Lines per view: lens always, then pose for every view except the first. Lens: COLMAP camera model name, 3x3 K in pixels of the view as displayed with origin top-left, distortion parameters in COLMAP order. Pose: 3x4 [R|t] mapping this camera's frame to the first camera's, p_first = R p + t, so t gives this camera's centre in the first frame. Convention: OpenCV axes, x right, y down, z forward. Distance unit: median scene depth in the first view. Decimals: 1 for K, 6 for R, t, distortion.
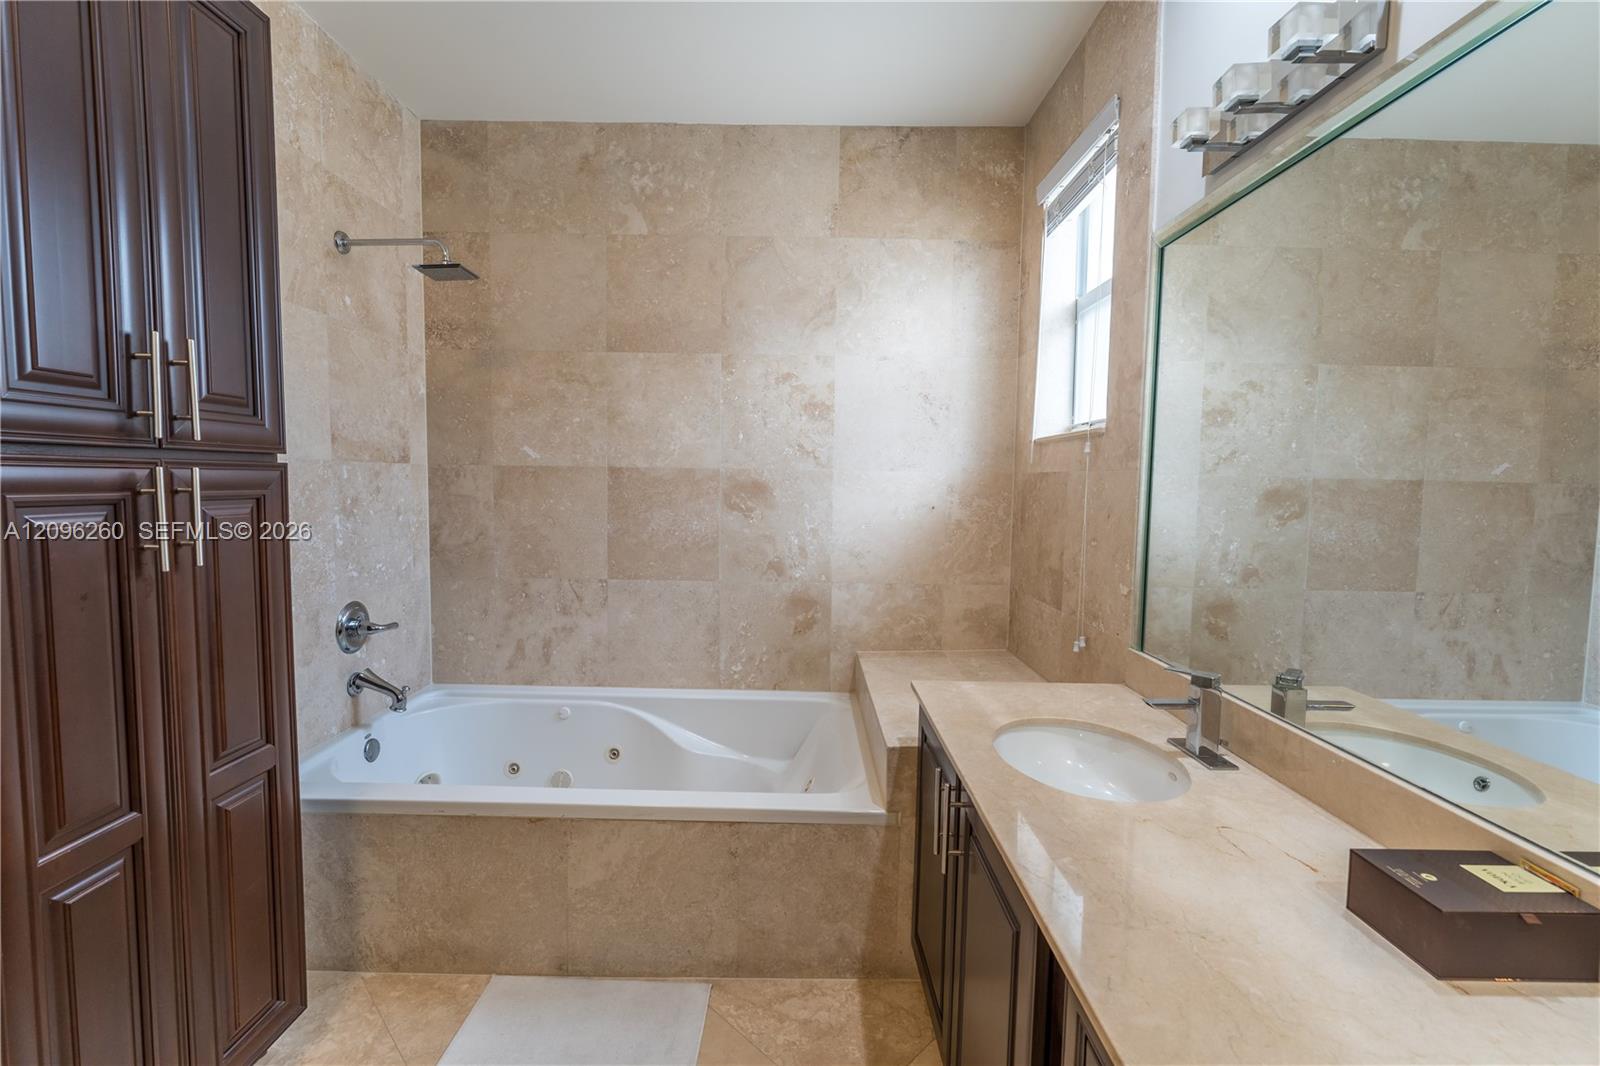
lens RADIAL K [[709.8, 0, 793.6], [0, 709.8, 530.2], [0, 0, 1]] dist [-0.006787, 0.001028]
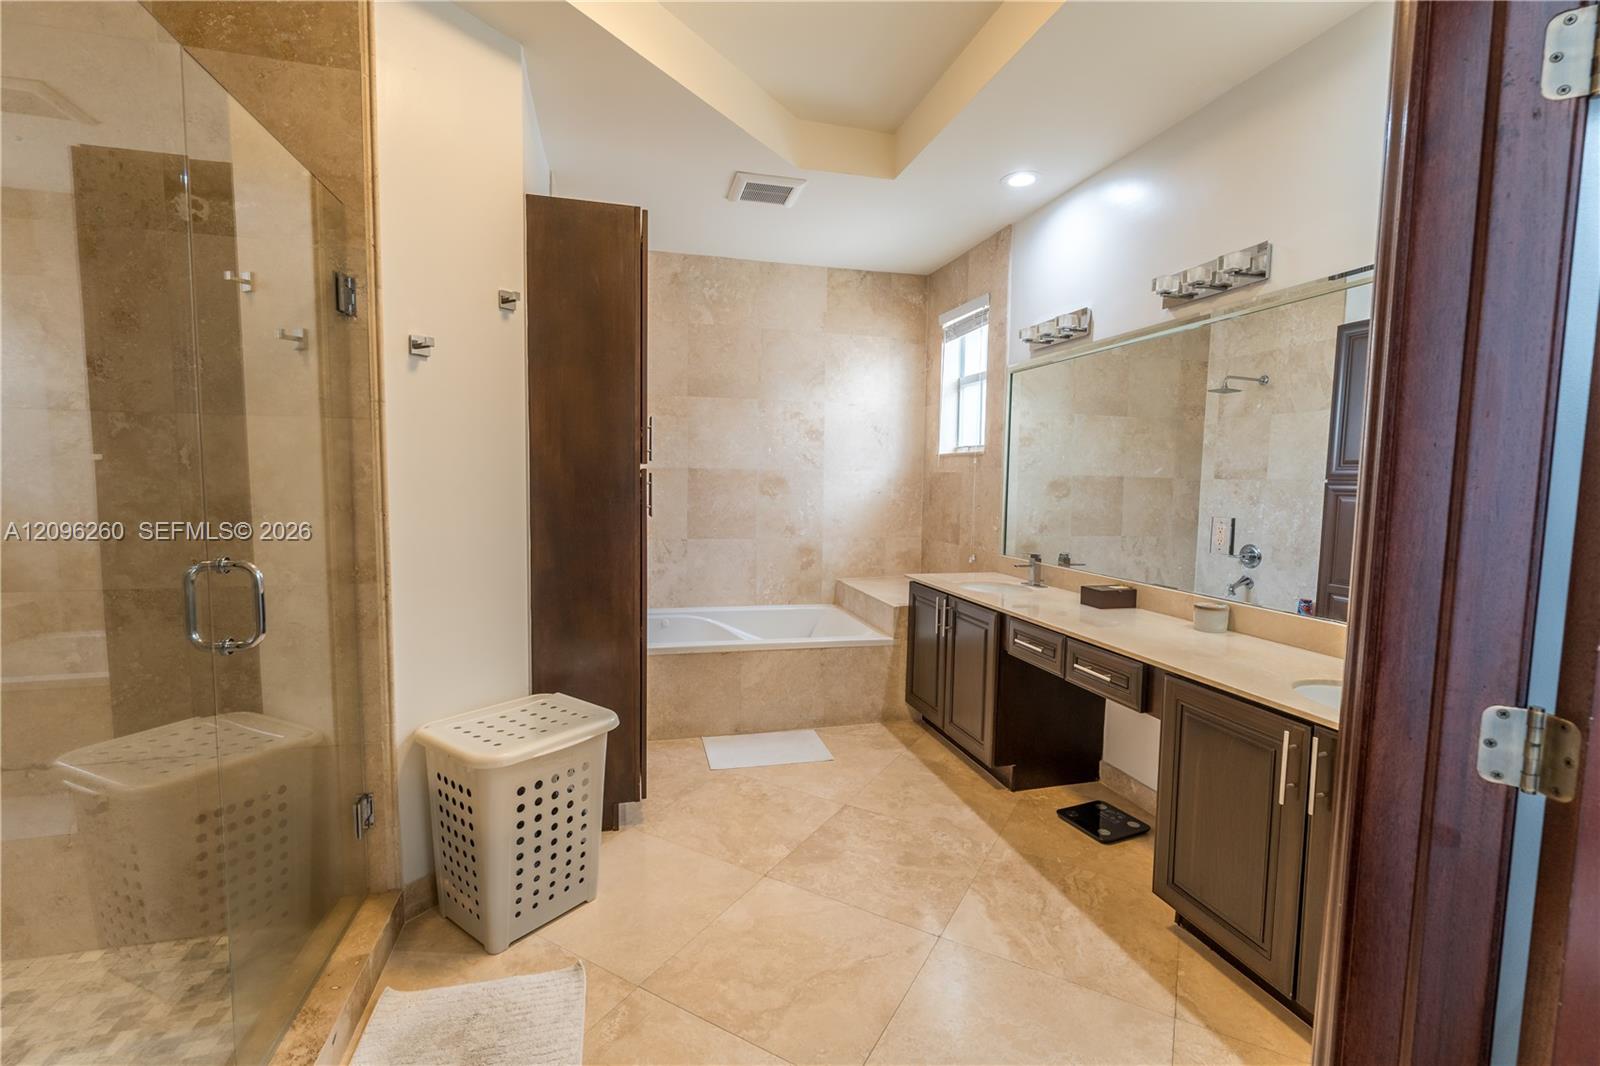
lens RADIAL K [[709.8, 0, 799.5], [0, 709.8, 531.6], [0, 0, 1]] dist [-0.006787, 0.001028]
pose [[0.966126, -0.020088, 0.257288, -0.441053], [0.017554, 0.999772, 0.012142, 0.038686], [-0.257473, -0.007214, 0.966258, -0.615251]]
